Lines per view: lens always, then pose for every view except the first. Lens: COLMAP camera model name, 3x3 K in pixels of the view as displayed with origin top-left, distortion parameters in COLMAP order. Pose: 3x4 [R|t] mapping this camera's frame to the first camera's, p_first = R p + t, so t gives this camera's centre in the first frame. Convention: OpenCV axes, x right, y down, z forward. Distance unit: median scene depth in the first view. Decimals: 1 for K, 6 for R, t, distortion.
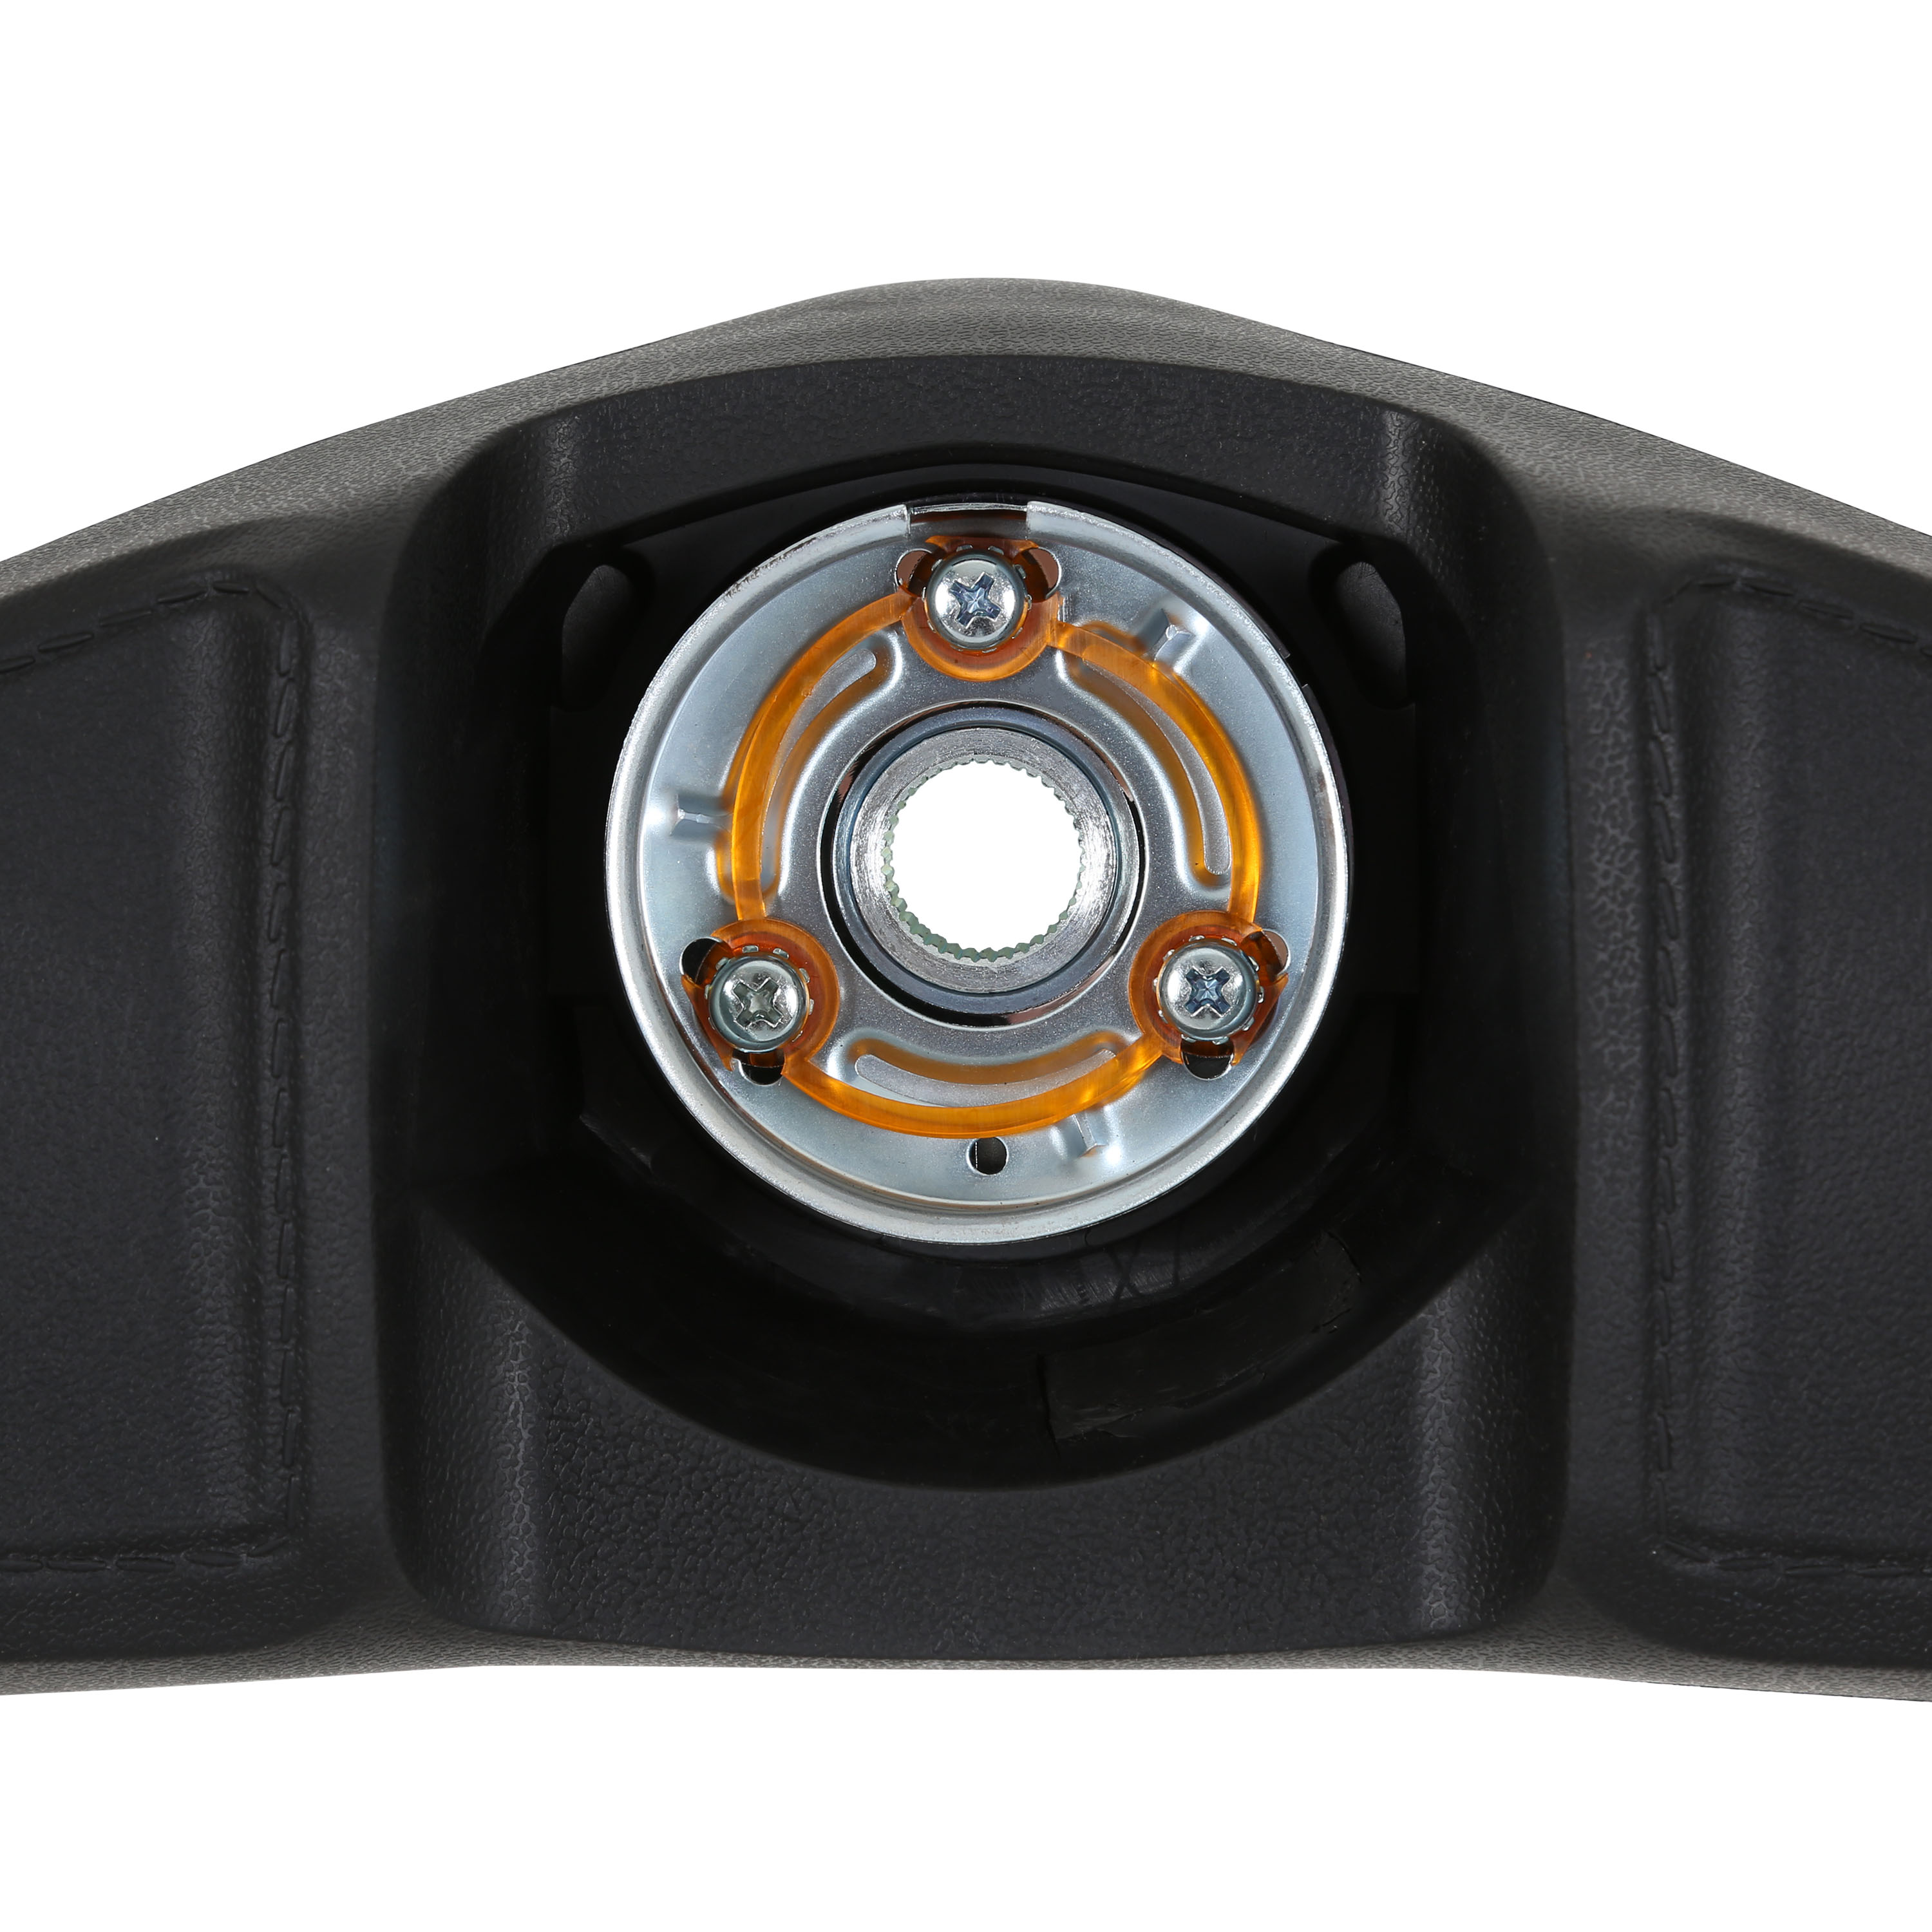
lens RADIAL K [[4752.6, 0, 868.3], [0, 4752.6, 830.5], [0, 0, 1]] dist [0.111059, 0.296564]
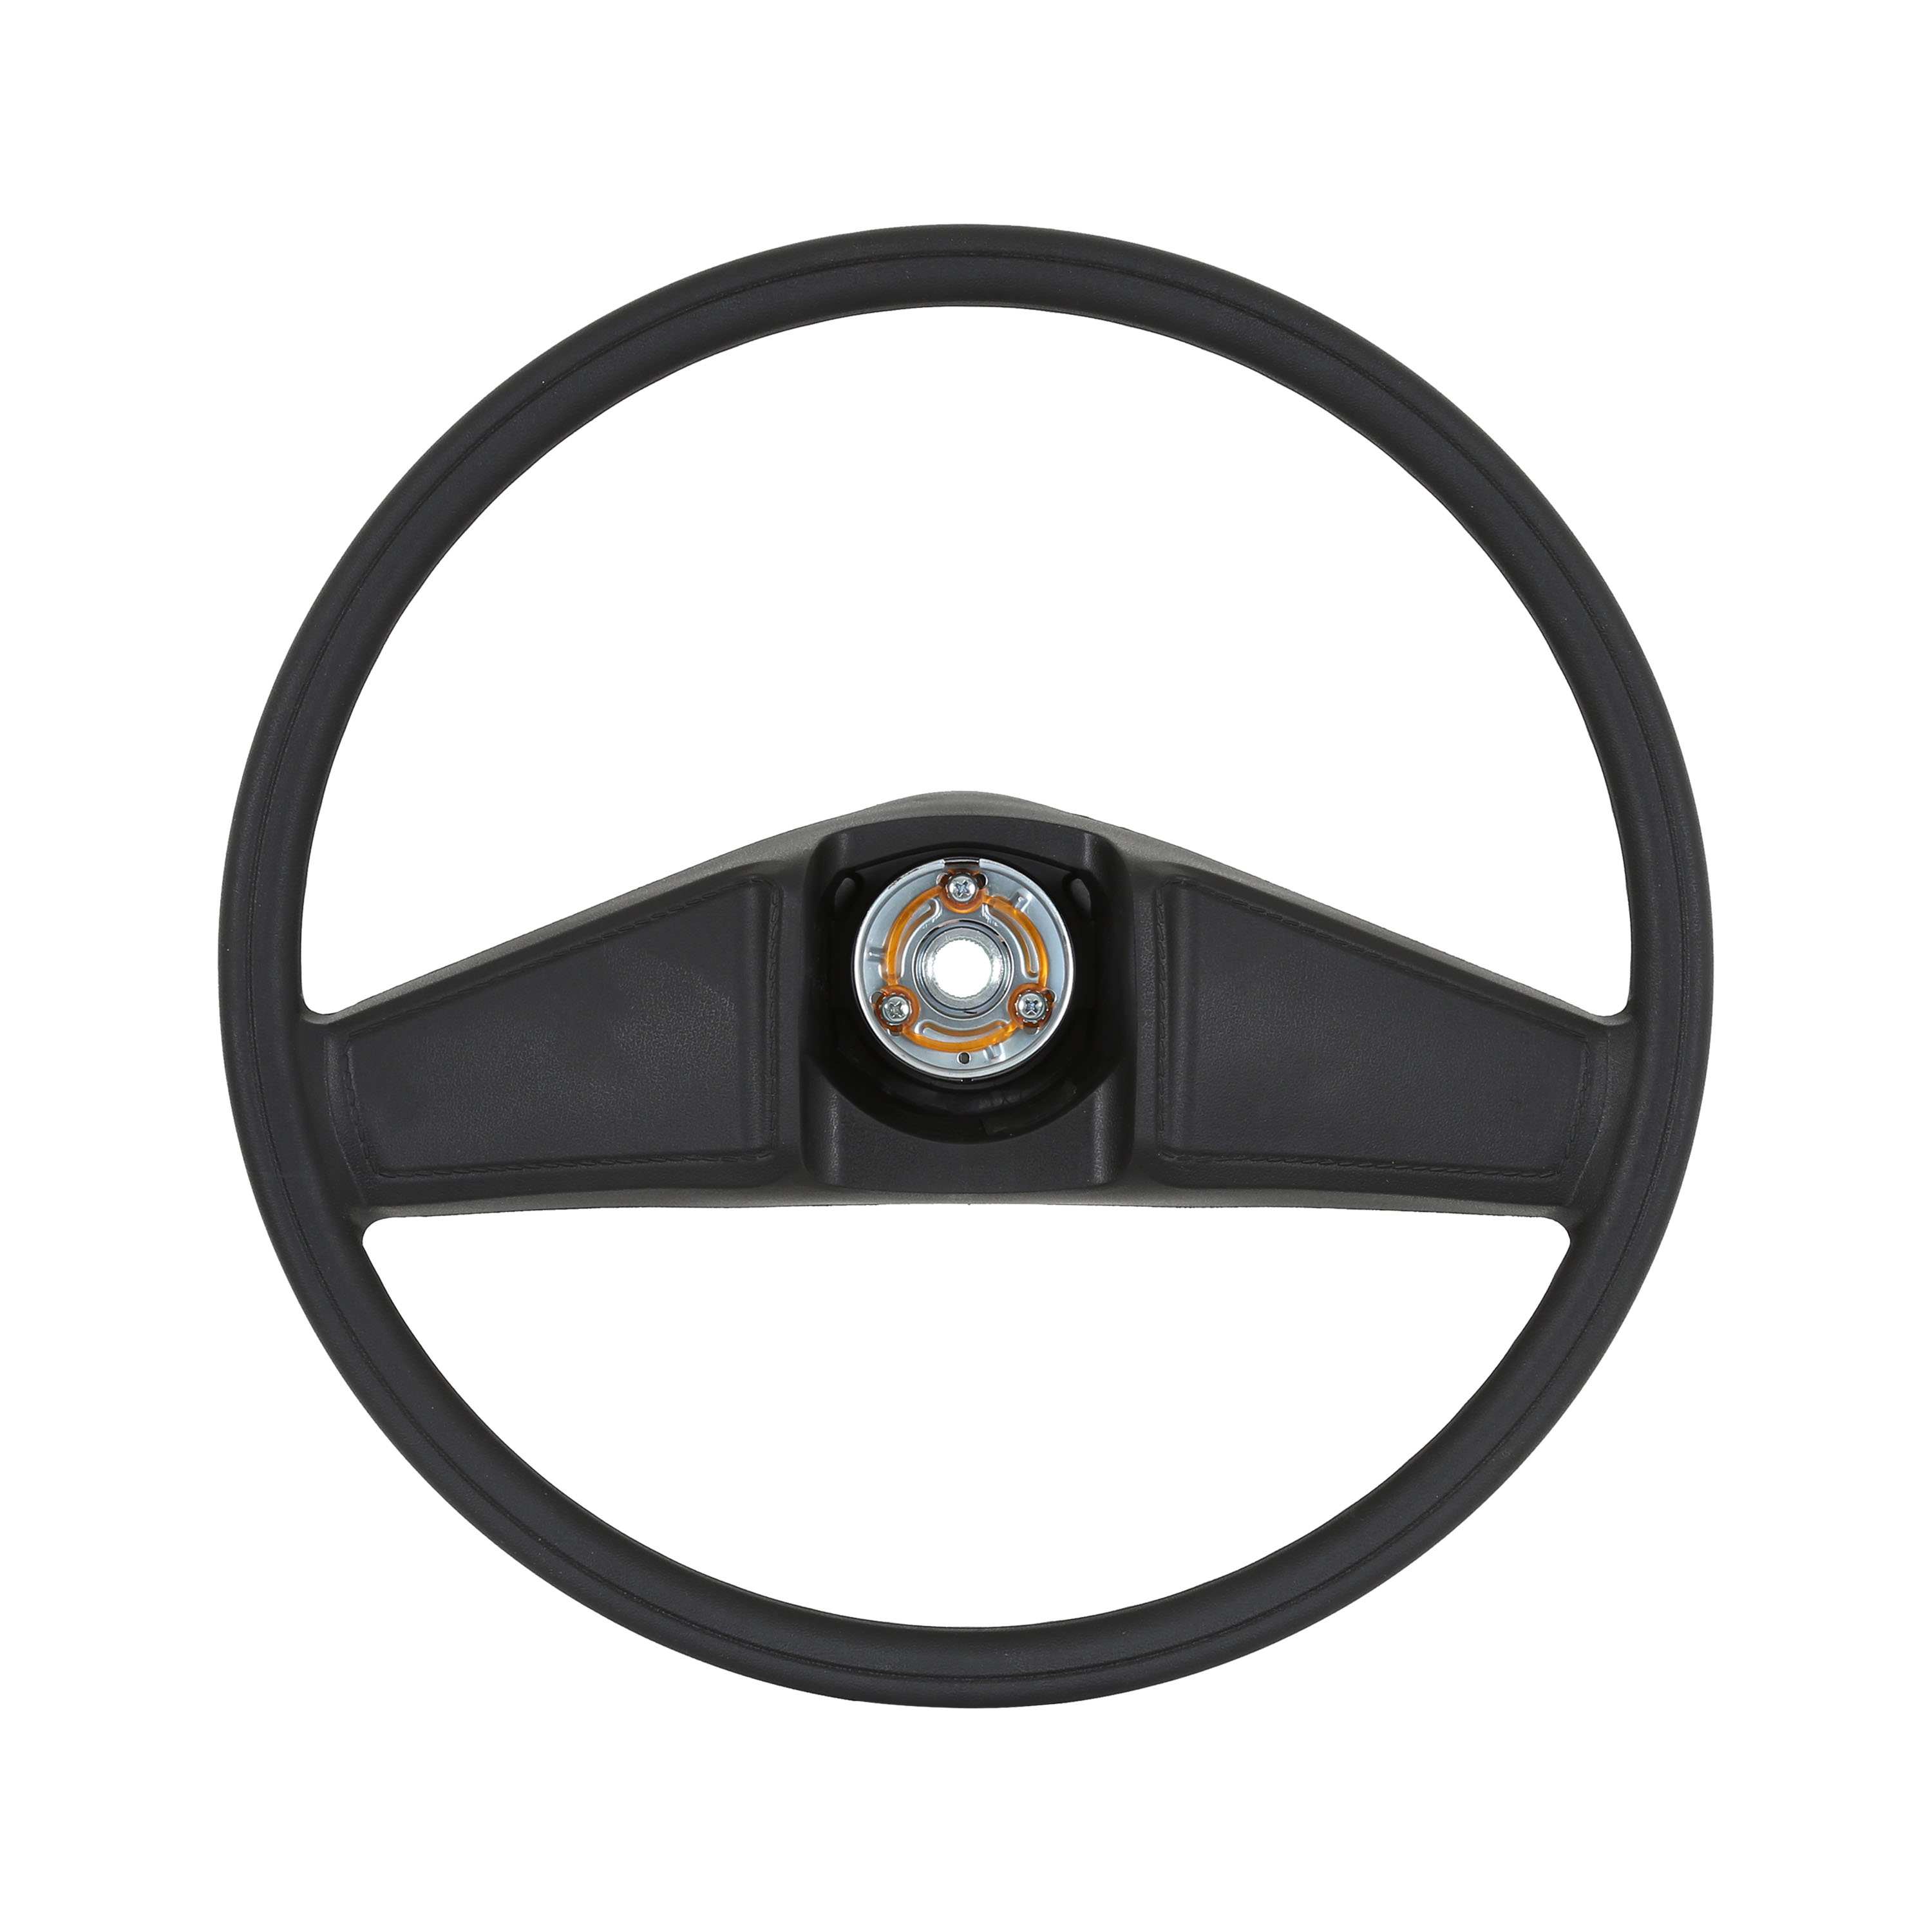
lens RADIAL K [[4215.1, 0, 966.0], [0, 4215.1, 966.0], [0, 0, 1]] dist [-0.006327, -0.037495]
pose [[0.996941, 0.007120, 0.077827, -0.206948], [-0.002627, 0.998332, -0.057676, 0.178284], [-0.078108, 0.057295, 0.995297, -1.959806]]
